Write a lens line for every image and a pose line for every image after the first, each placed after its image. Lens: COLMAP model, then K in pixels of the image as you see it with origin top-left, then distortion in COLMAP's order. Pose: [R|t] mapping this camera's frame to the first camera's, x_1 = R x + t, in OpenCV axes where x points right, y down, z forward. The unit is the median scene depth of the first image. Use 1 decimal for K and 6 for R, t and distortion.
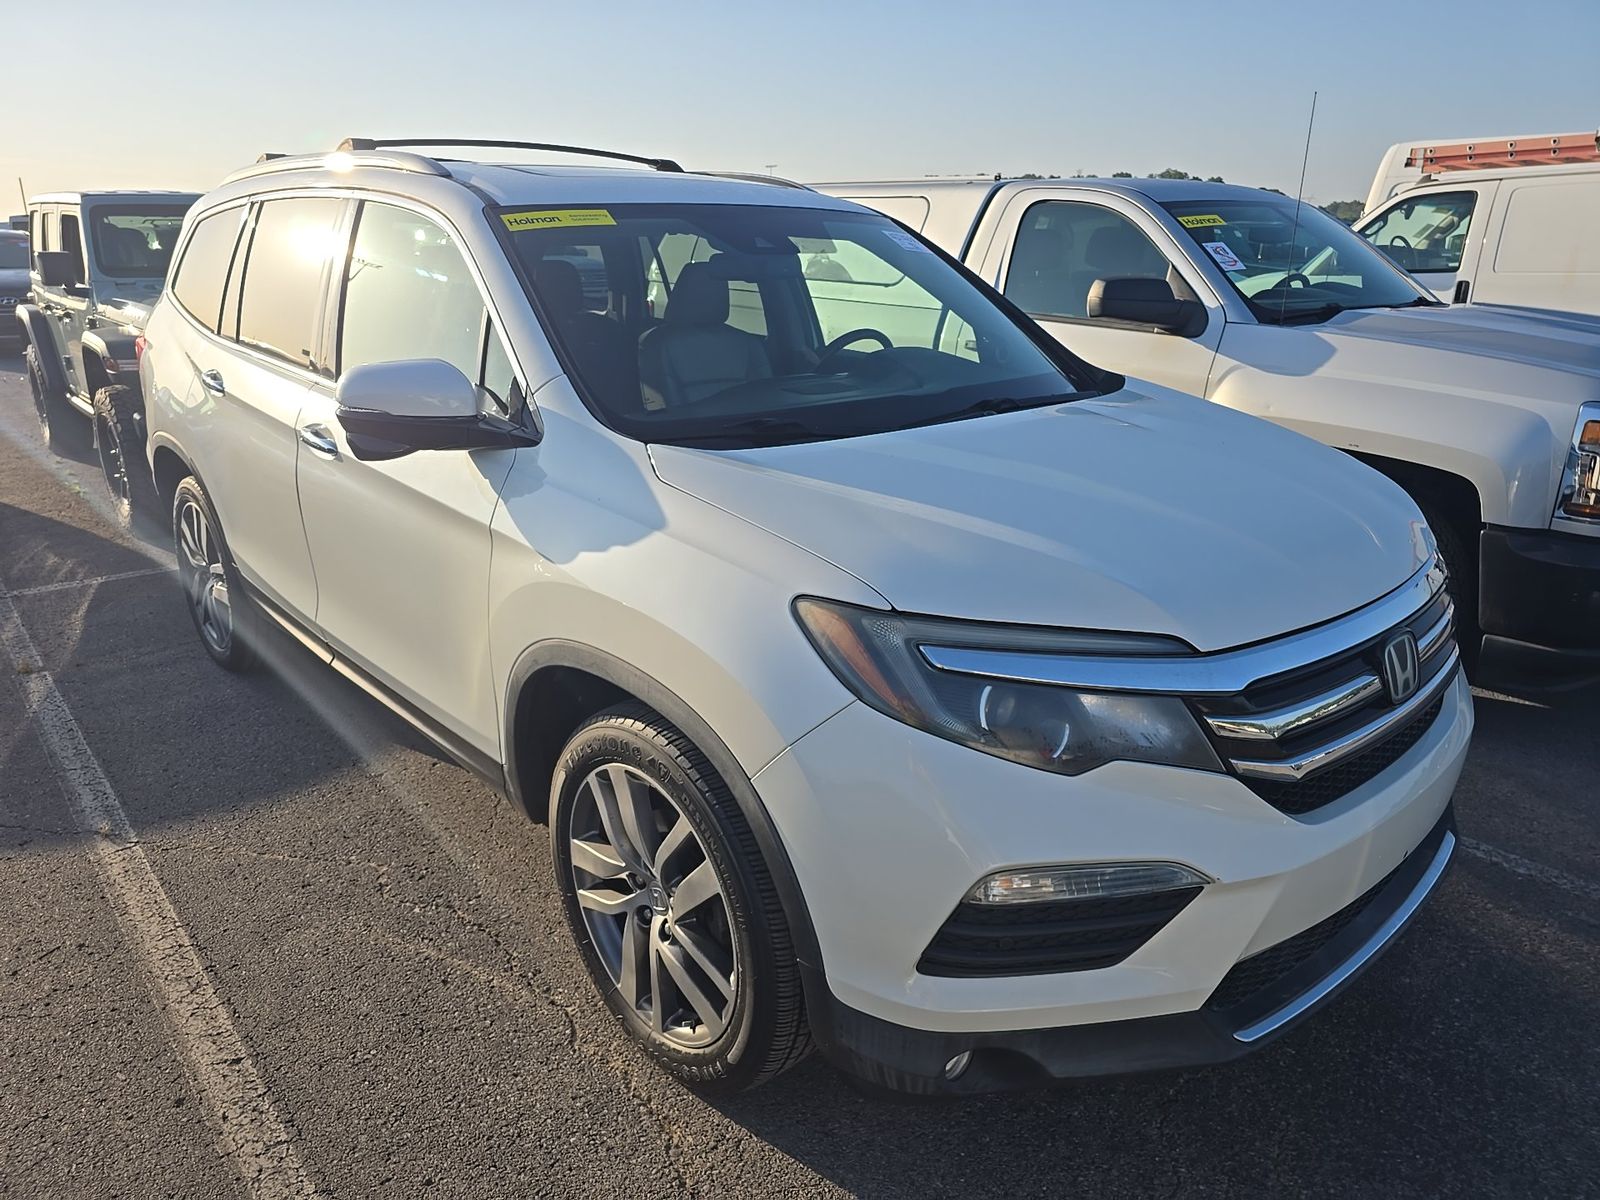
lens RADIAL K [[1054.2, 0, 800.0], [0, 1054.2, 600.0], [0, 0, 1]] dist [0.101273, -0.000861]
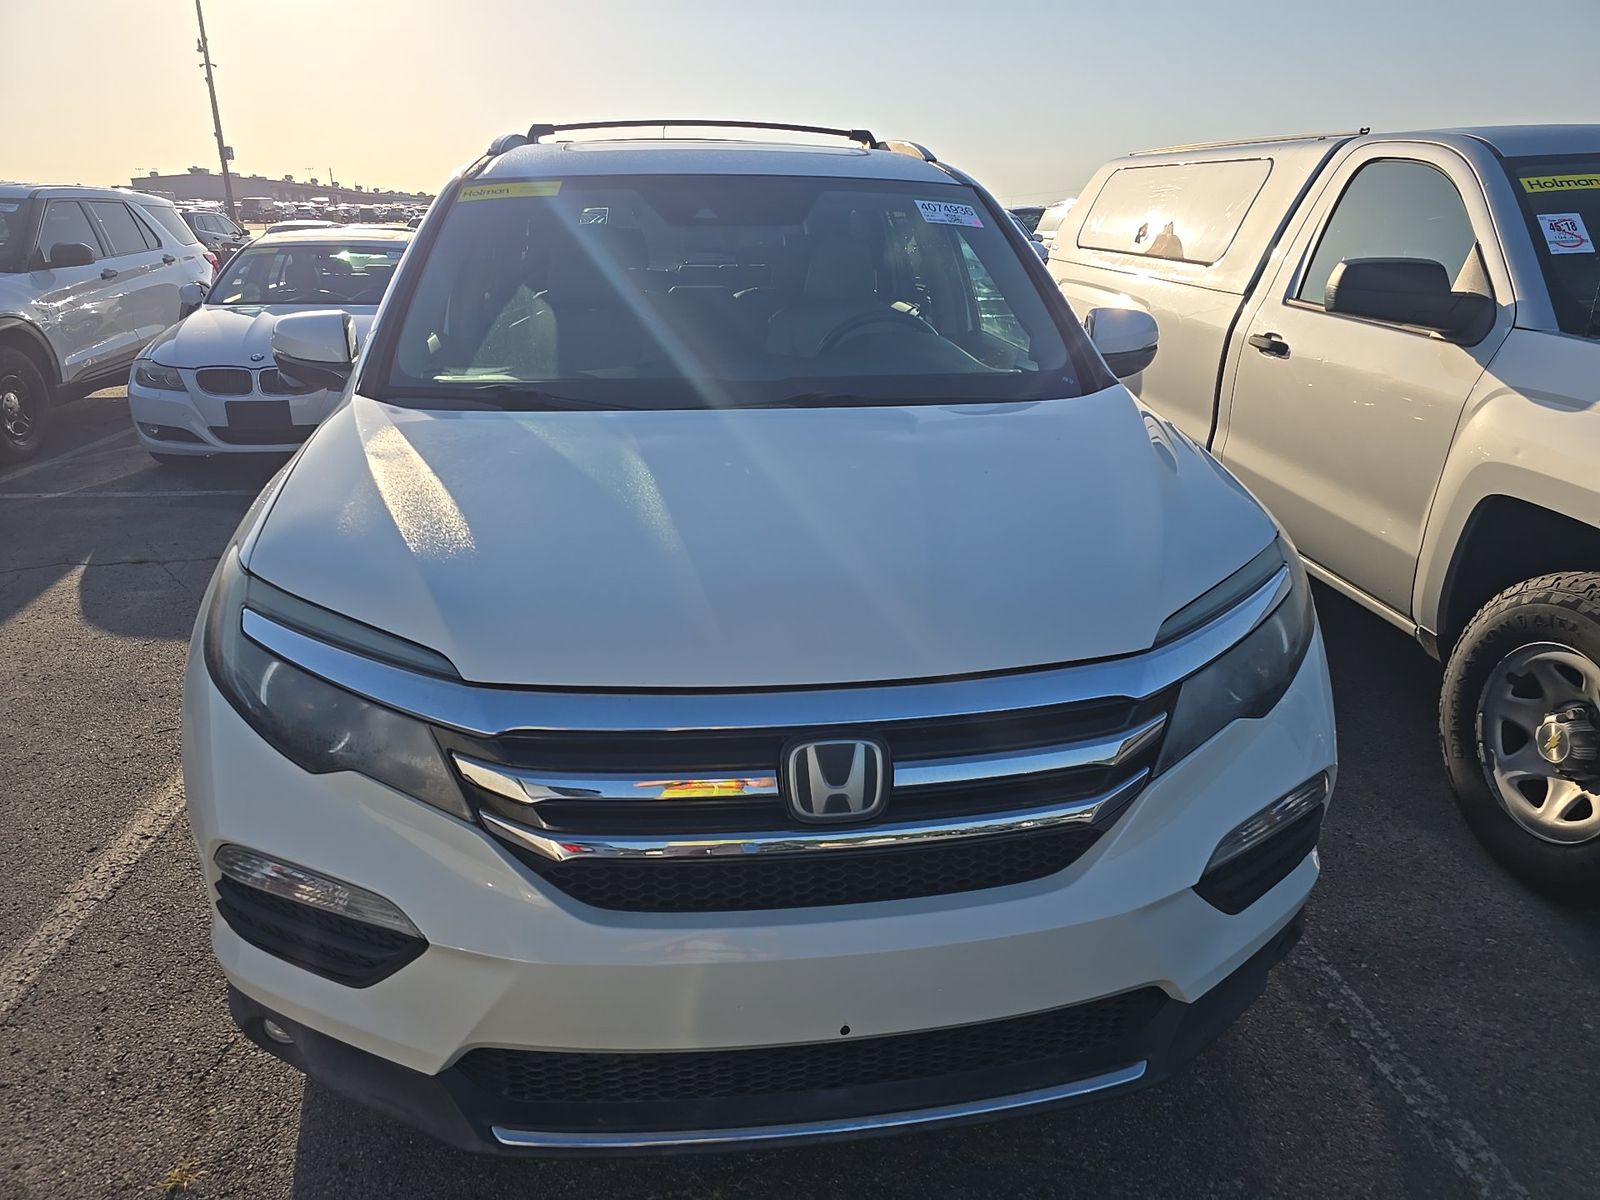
lens RADIAL K [[1074.4, 0, 800.0], [0, 1074.4, 600.0], [0, 0, 1]] dist [0.038730, -0.021175]
pose [[0.826787, 0.184665, -0.531339, 0.422820], [-0.177803, 0.981943, 0.064601, -0.047913], [0.533675, 0.041063, 0.844692, 0.166567]]
